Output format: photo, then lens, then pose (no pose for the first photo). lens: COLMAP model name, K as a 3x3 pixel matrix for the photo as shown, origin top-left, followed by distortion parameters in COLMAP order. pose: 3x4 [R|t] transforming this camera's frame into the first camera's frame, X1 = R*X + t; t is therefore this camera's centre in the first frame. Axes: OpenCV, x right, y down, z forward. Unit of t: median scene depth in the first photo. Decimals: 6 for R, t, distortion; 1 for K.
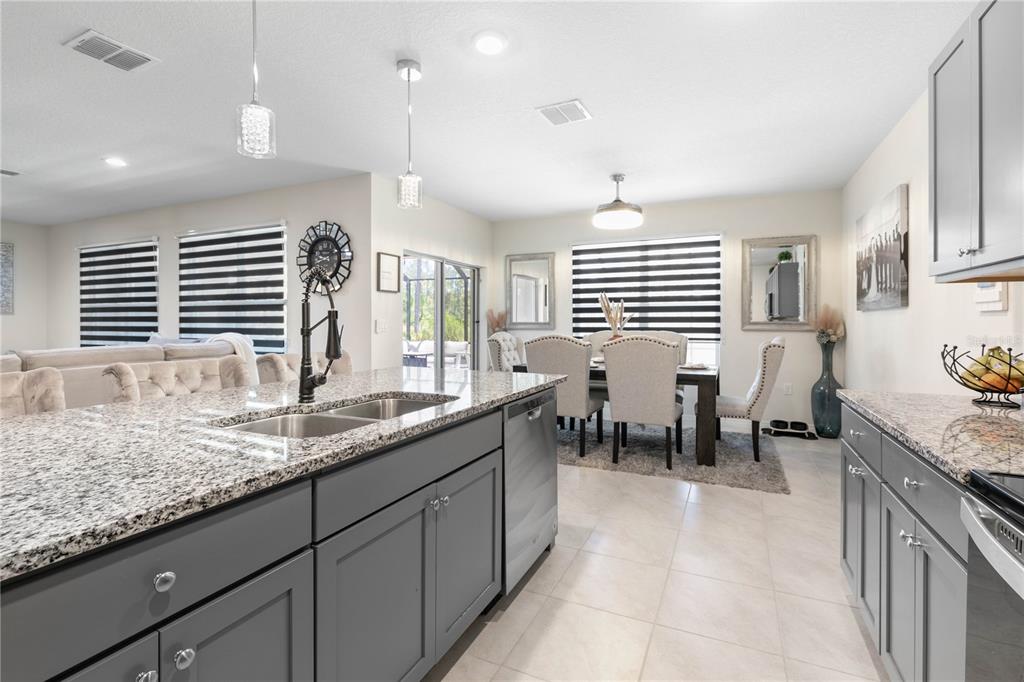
lens RADIAL K [[469.7, 0, 530.9], [0, 469.7, 327.9], [0, 0, 1]] dist [0.000760, 0.000090]
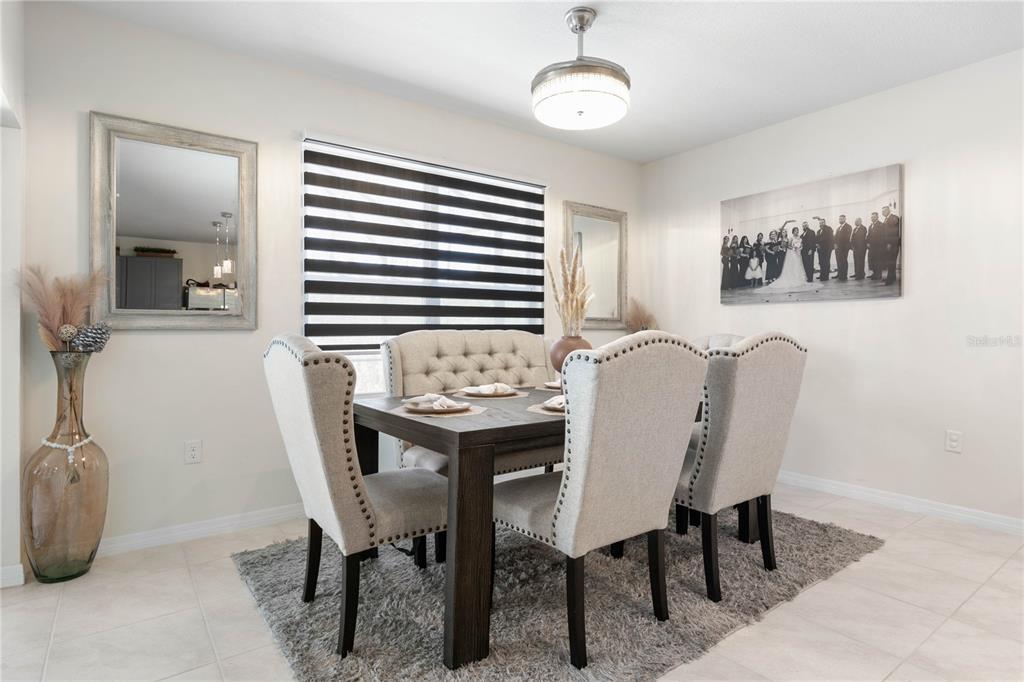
lens RADIAL K [[540.9, 0, 516.4], [0, 540.9, 334.9], [0, 0, 1]] dist [-0.000149, -0.000090]
pose [[0.499907, -0.007391, 0.866047, -0.293813], [0.010036, 0.999946, 0.002741, 0.011296], [-0.866021, 0.007322, 0.499954, 0.659676]]
